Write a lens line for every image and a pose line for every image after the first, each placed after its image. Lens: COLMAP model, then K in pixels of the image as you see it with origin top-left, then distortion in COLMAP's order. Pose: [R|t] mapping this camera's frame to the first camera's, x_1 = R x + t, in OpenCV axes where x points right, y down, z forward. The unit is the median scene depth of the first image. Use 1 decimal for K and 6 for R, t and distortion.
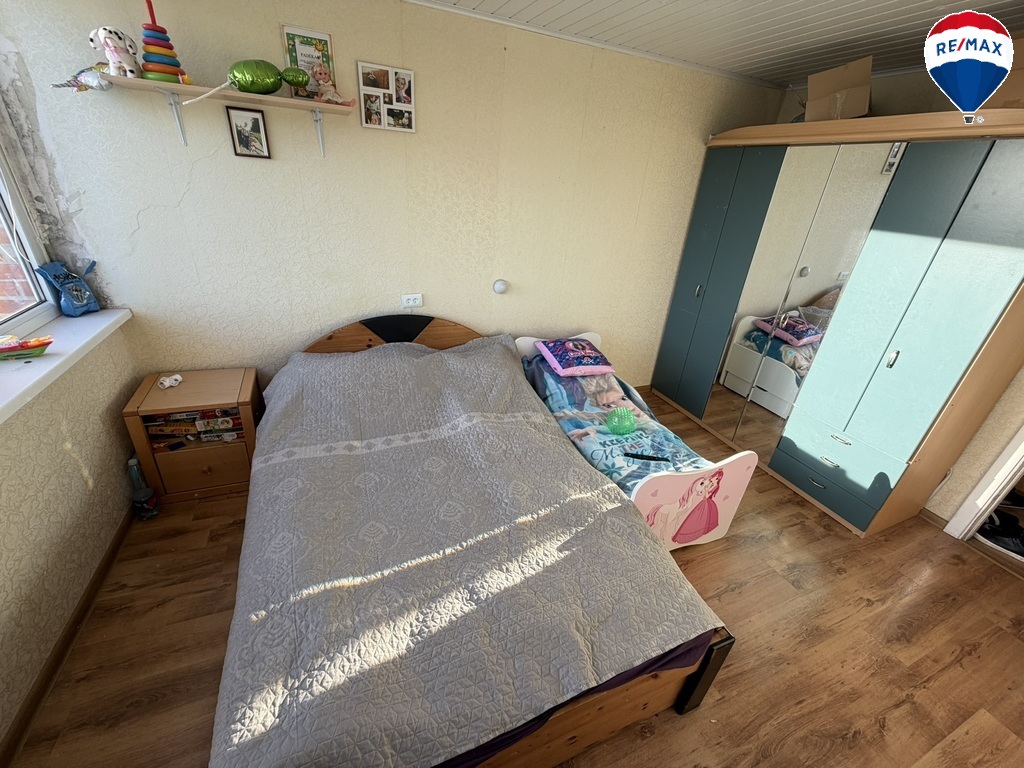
lens RADIAL K [[410.0, 0, 508.6], [0, 410.0, 384.3], [0, 0, 1]] dist [-0.001178, -0.000106]
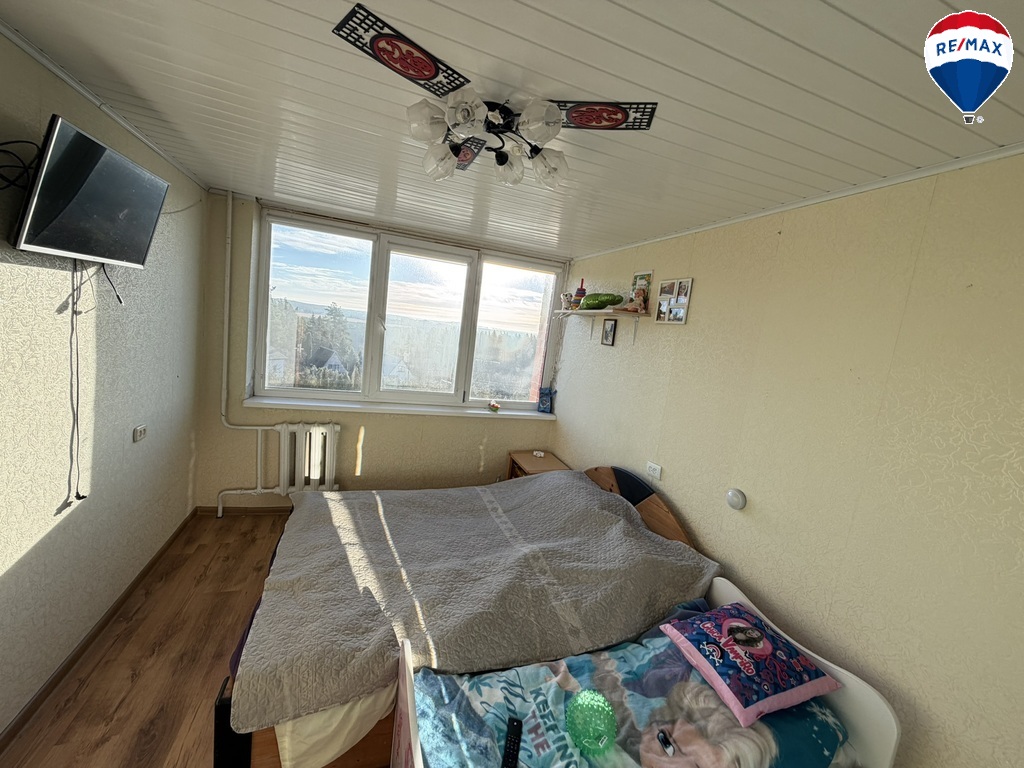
lens RADIAL K [[410.0, 0, 508.6], [0, 410.0, 384.3], [0, 0, 1]] dist [-0.001178, -0.000106]
pose [[-0.053652, 0.047970, -0.997407, 0.987288], [-0.557022, 0.827562, 0.069765, -0.322748], [0.828763, 0.559321, -0.017680, 0.787249]]
